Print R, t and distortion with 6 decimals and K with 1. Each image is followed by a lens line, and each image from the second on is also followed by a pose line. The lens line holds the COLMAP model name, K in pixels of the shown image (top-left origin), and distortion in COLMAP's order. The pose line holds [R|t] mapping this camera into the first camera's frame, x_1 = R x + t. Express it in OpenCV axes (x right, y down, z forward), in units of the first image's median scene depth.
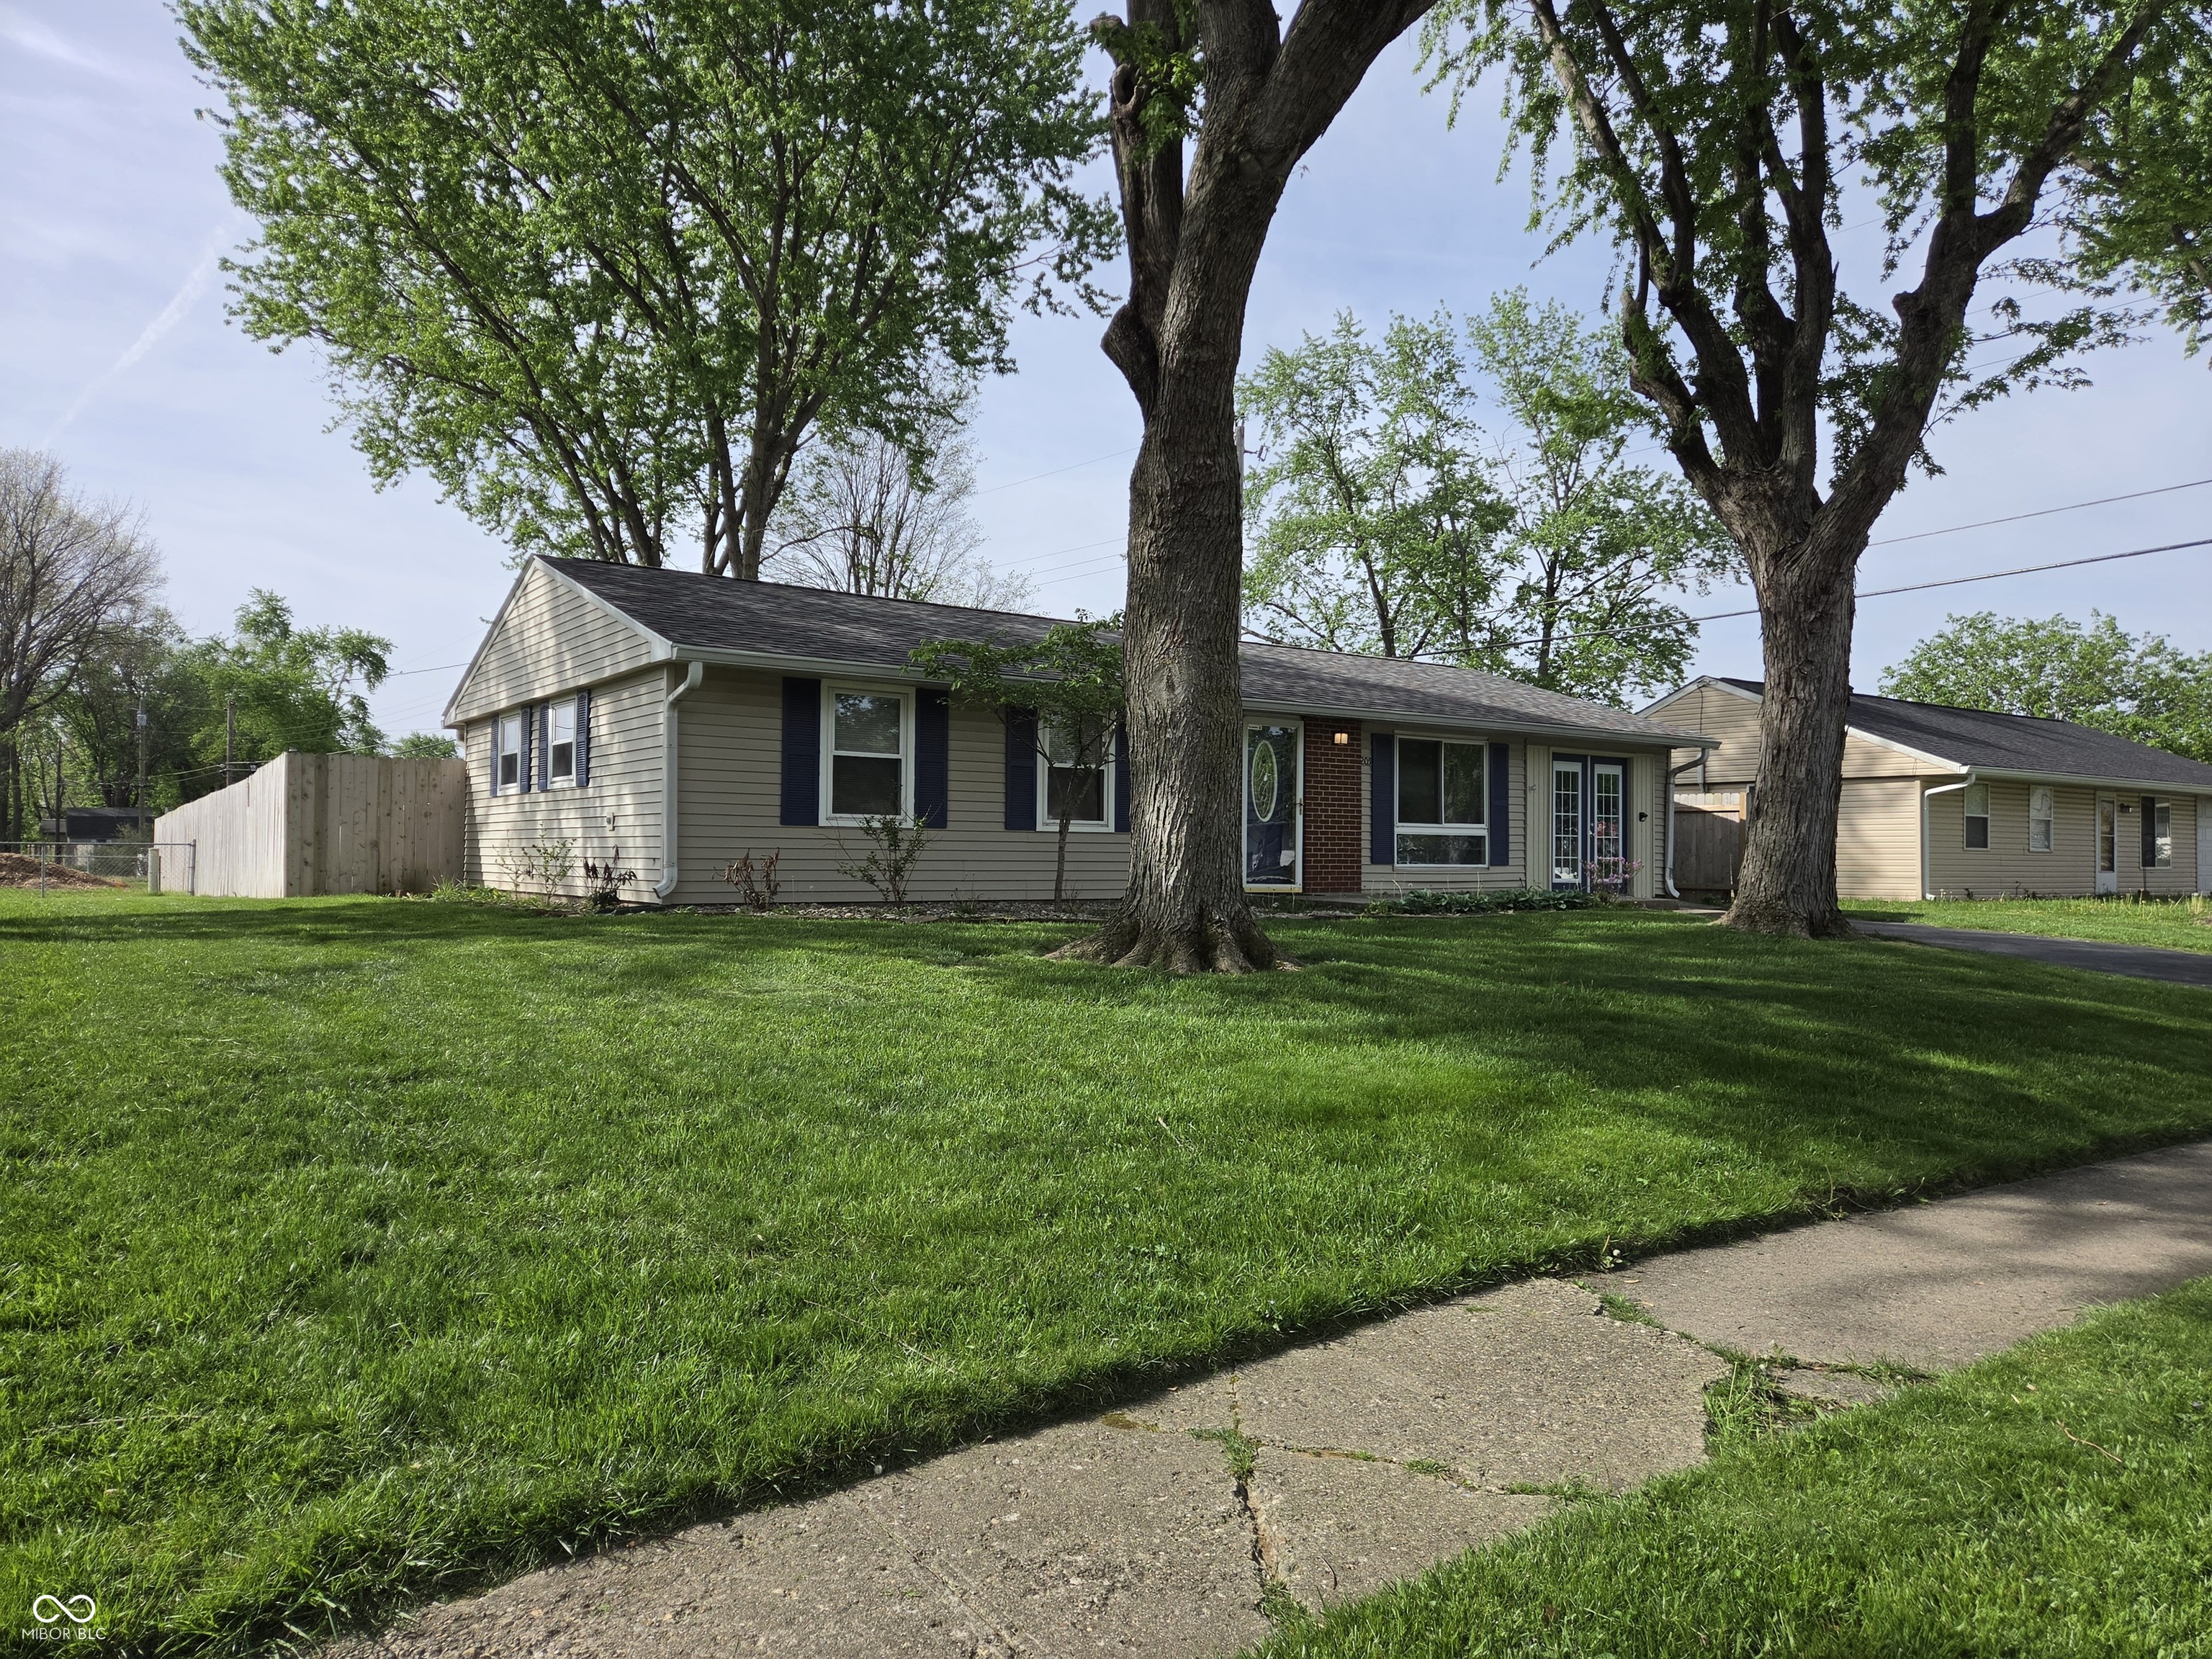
lens RADIAL K [[1492.1, 0, 1106.0], [0, 1492.1, 829.5], [0, 0, 1]] dist [0.047940, -0.001821]
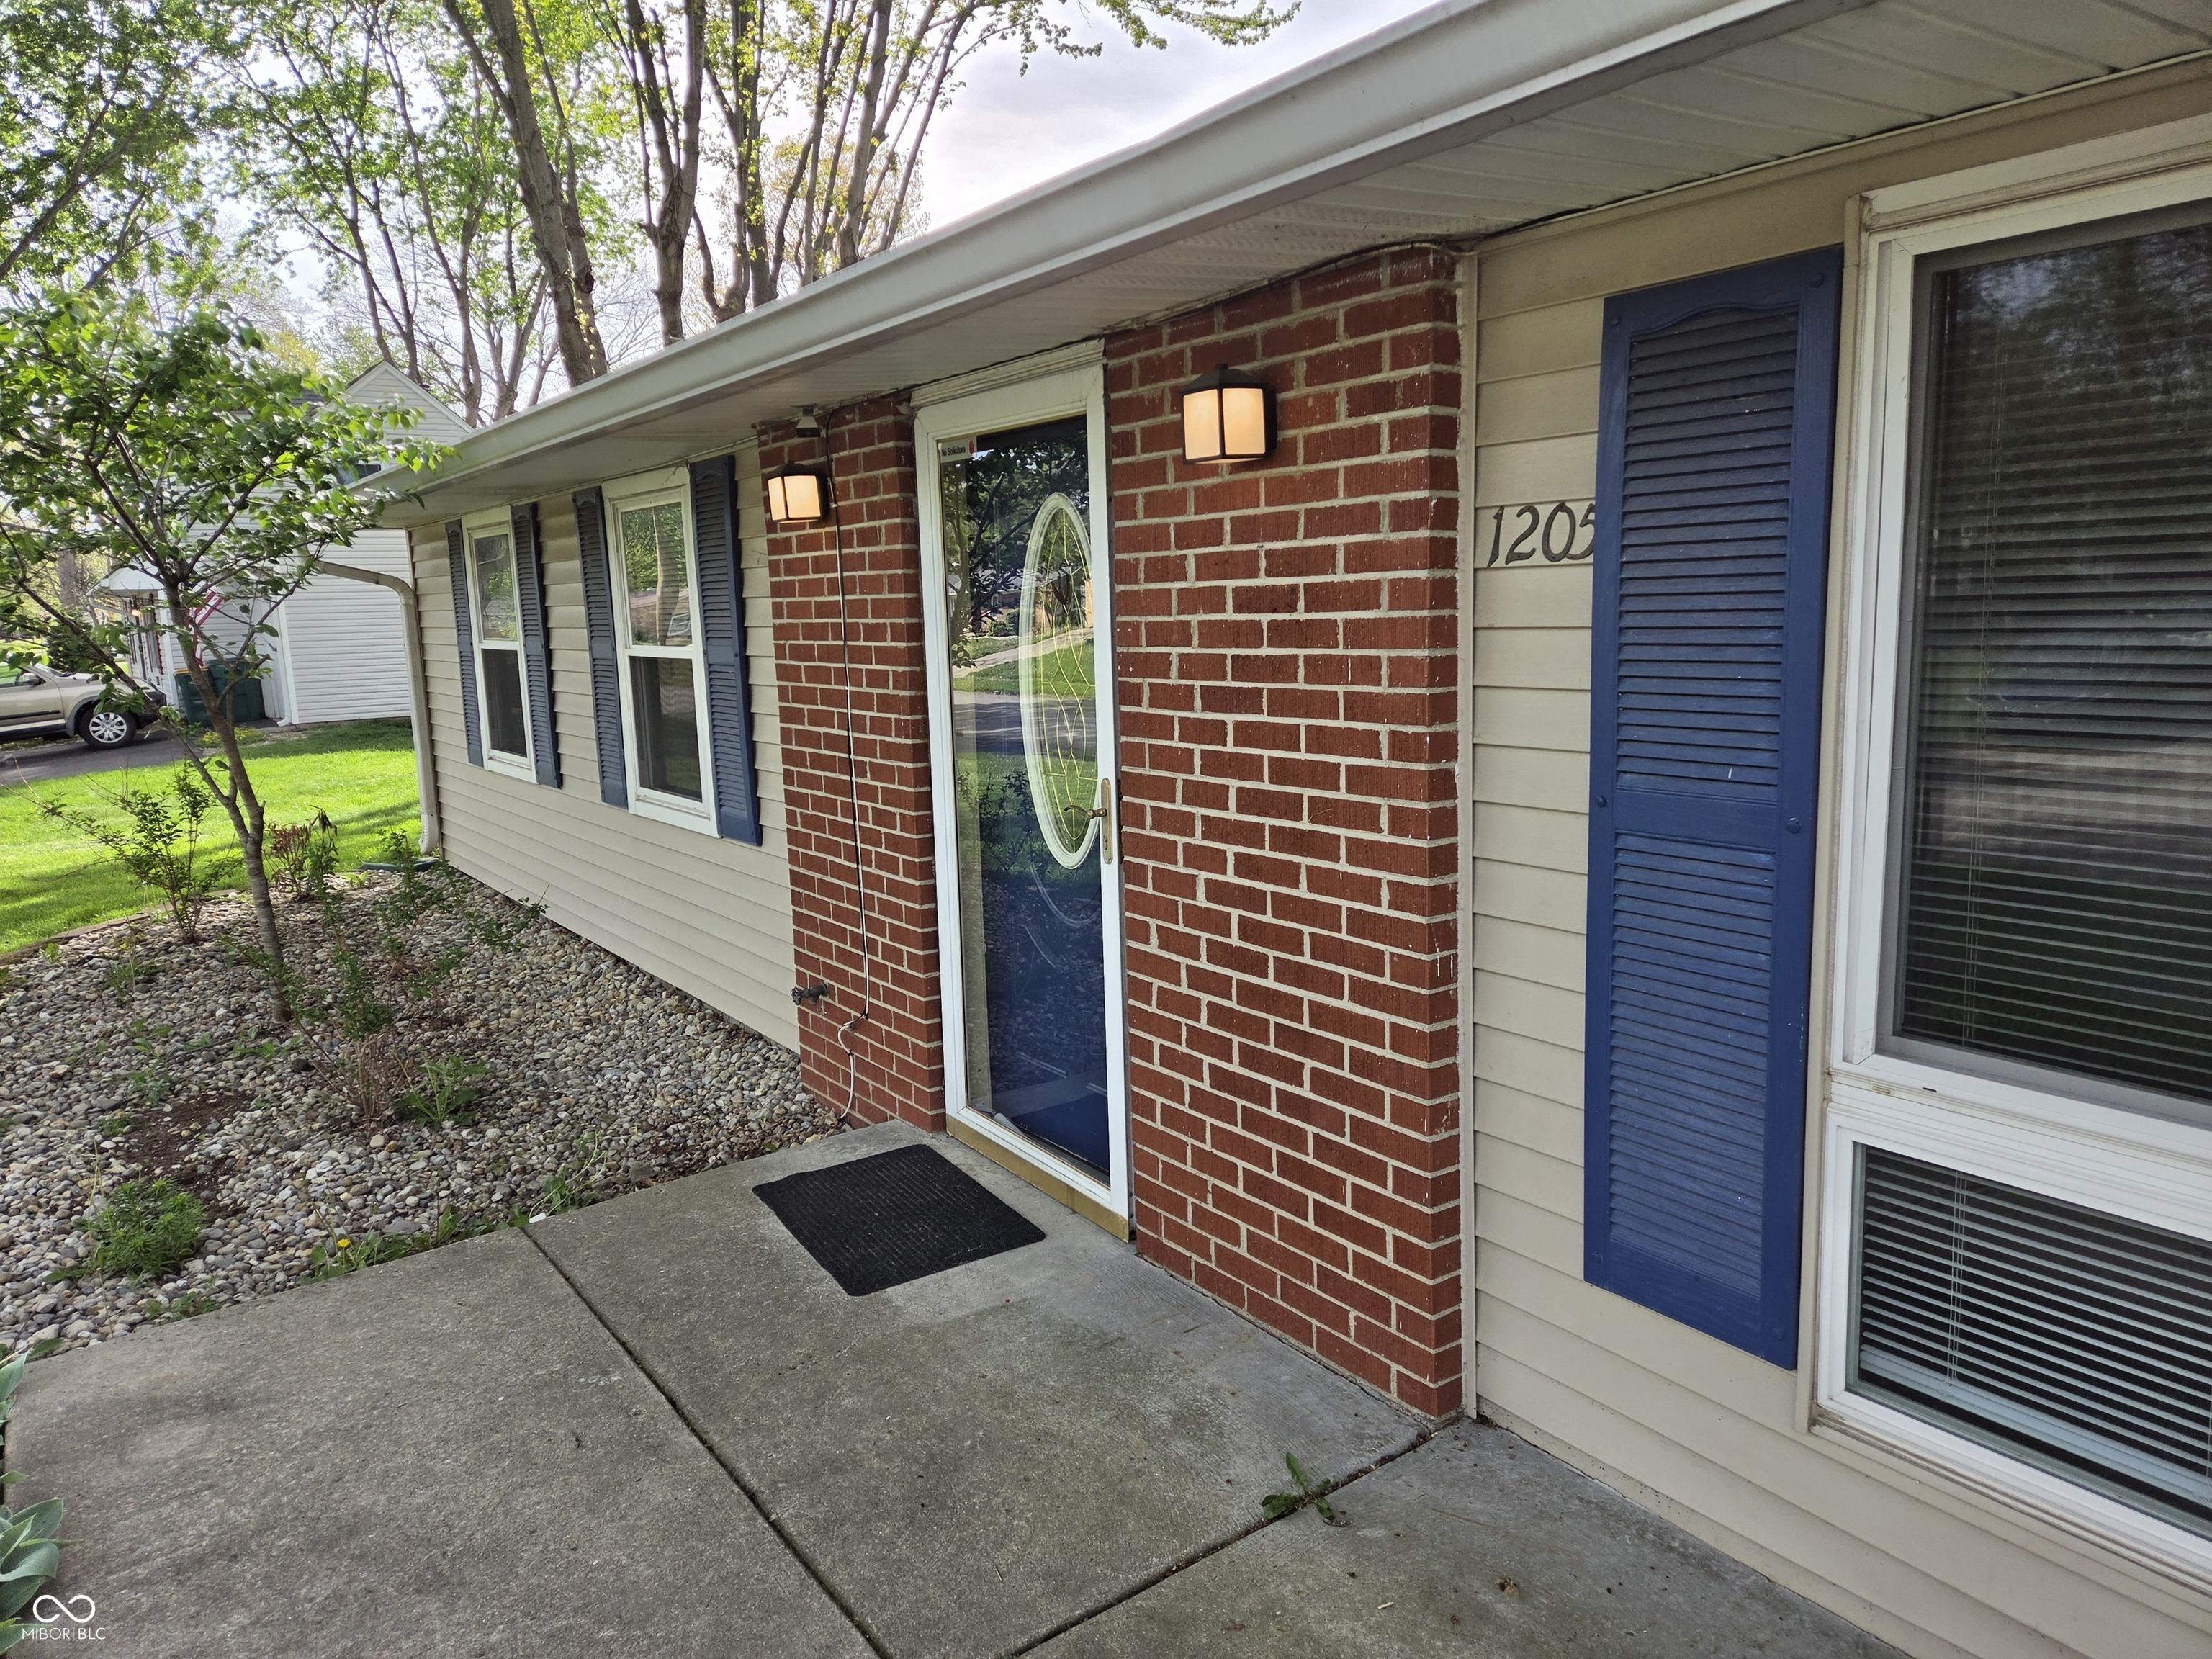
lens RADIAL K [[1492.1, 0, 1106.0], [0, 1492.1, 829.5], [0, 0, 1]] dist [0.047940, -0.001821]
pose [[0.017667, 0.144012, -0.989418, 0.310374], [0.053236, 0.988033, 0.144761, -0.041263], [0.998426, -0.055230, 0.009789, 0.955787]]
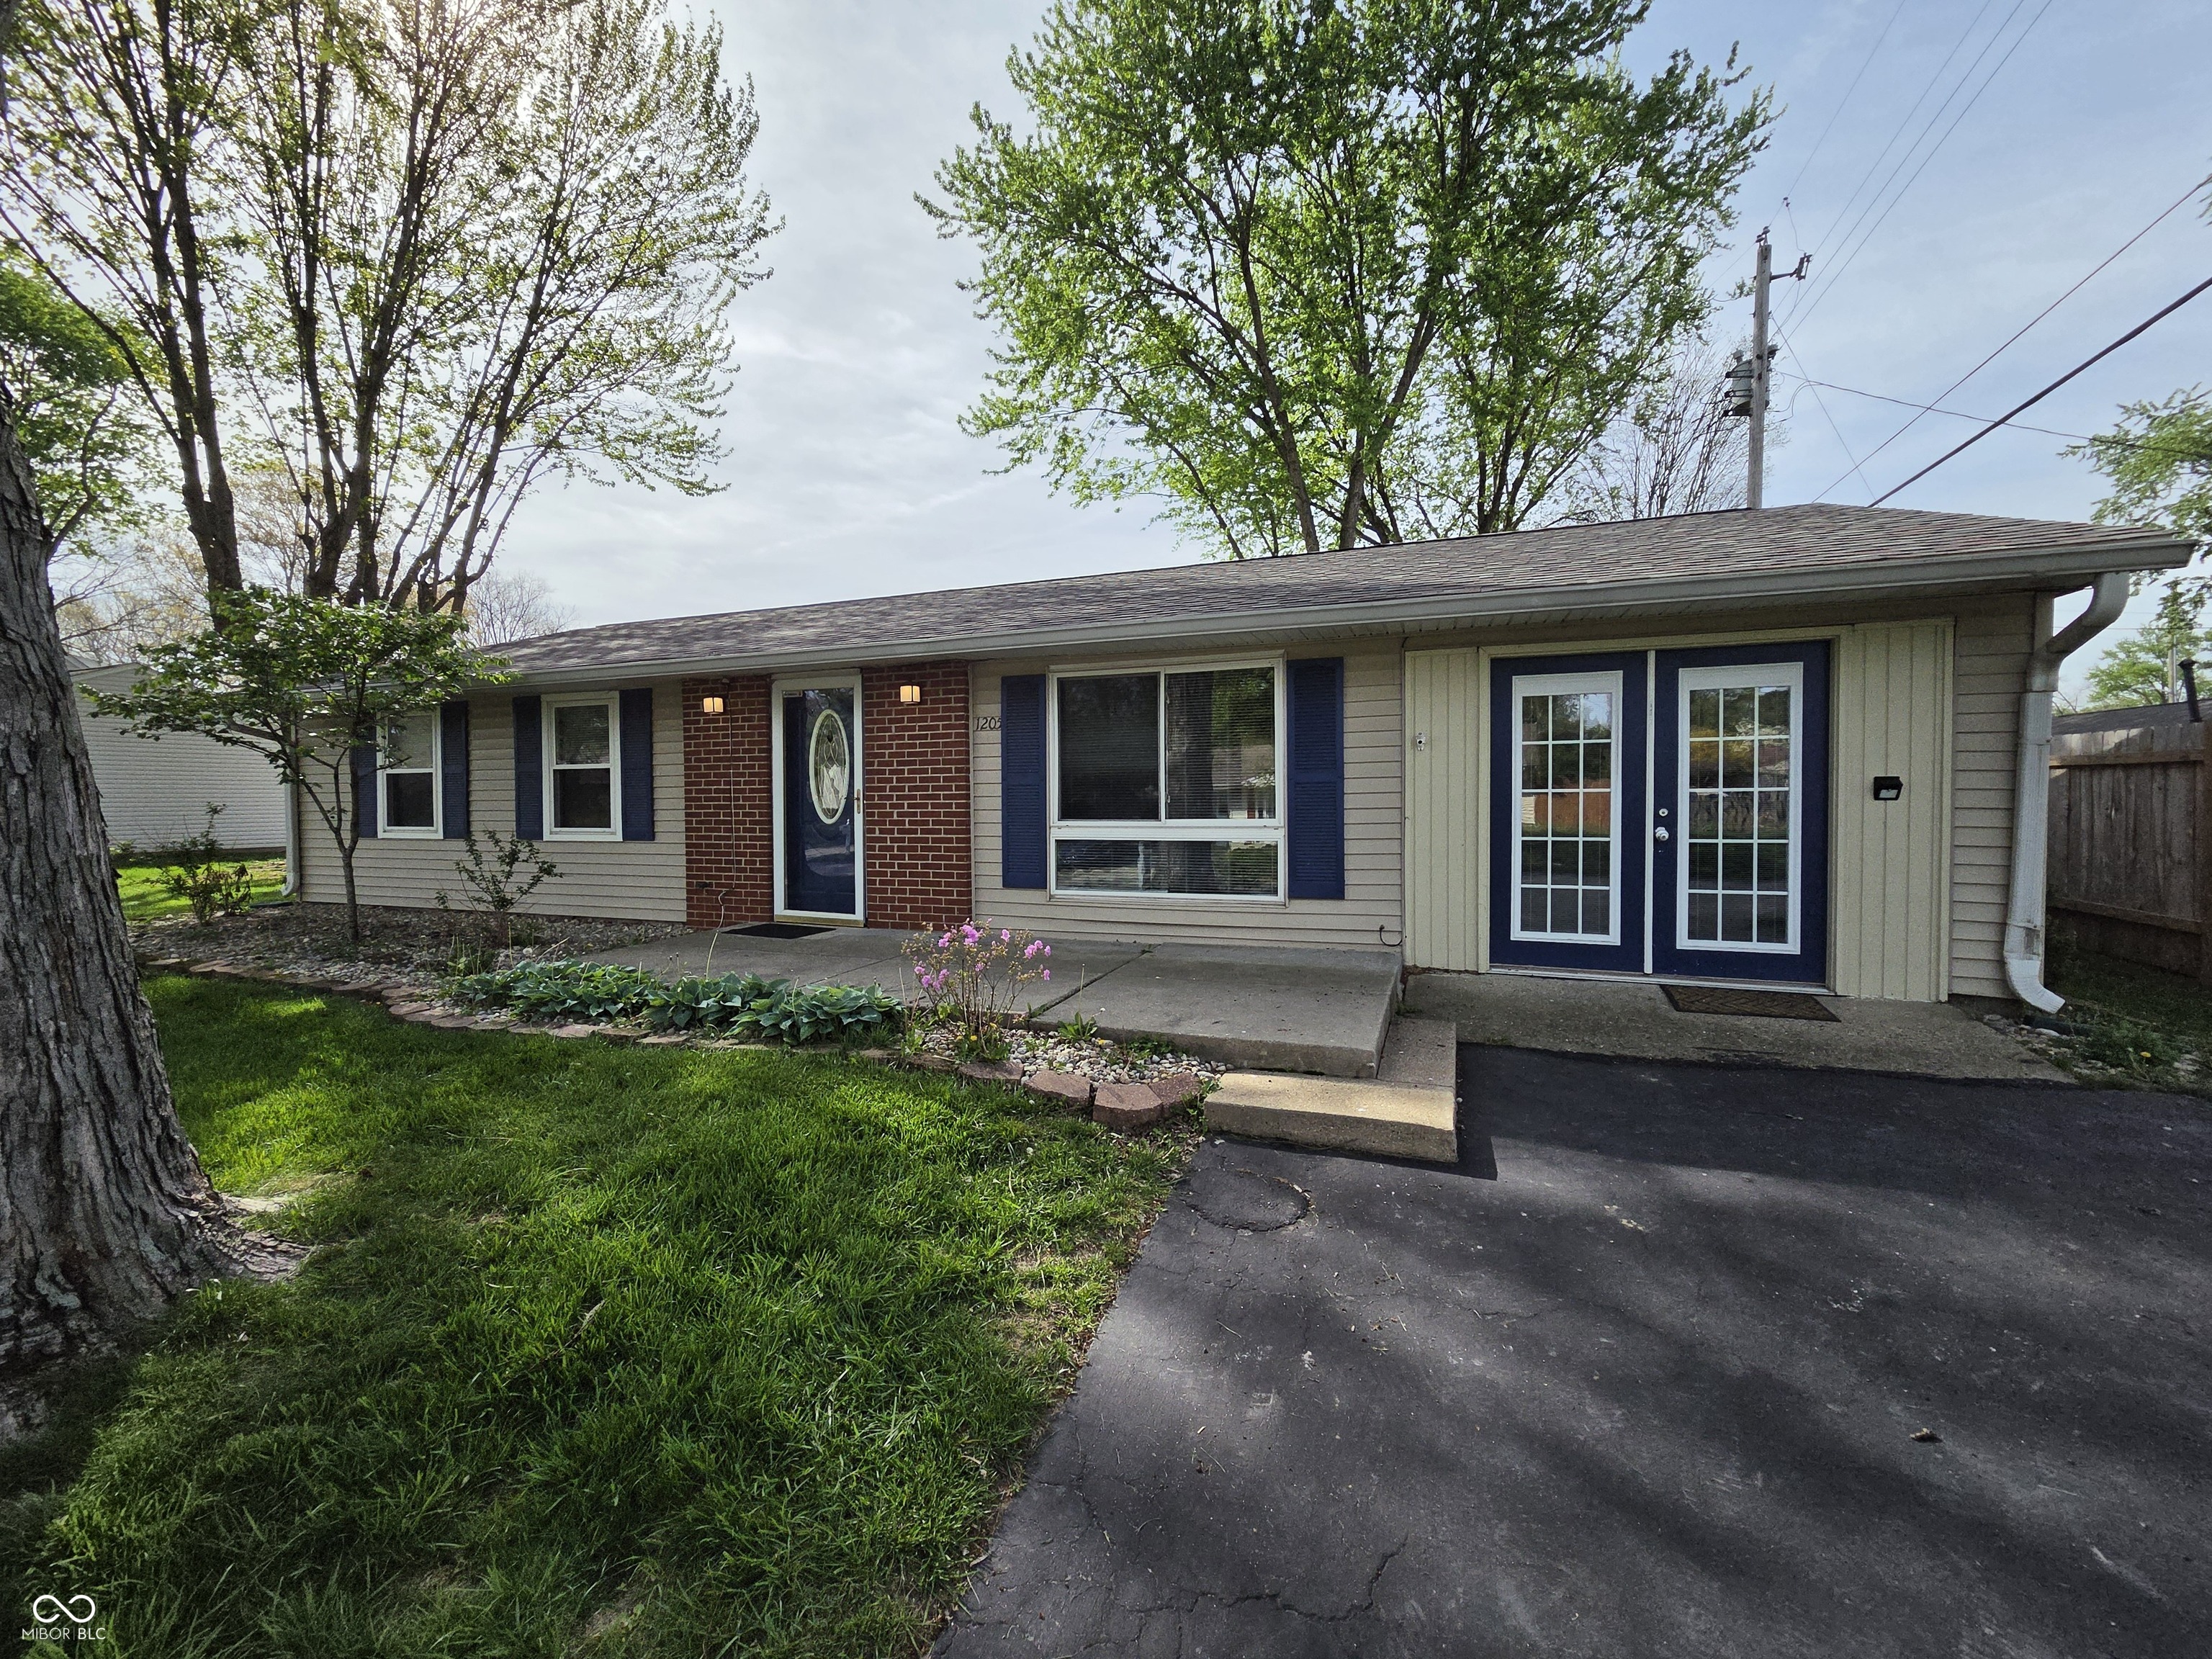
lens RADIAL K [[901.5, 0, 1106.0], [0, 901.5, 829.5], [0, 0, 1]] dist [-0.002139, 0.006818]
pose [[0.554019, 0.011970, -0.832418, 0.515392], [0.026209, 0.999150, 0.031812, -0.012235], [0.832092, -0.039441, 0.553234, 0.827797]]
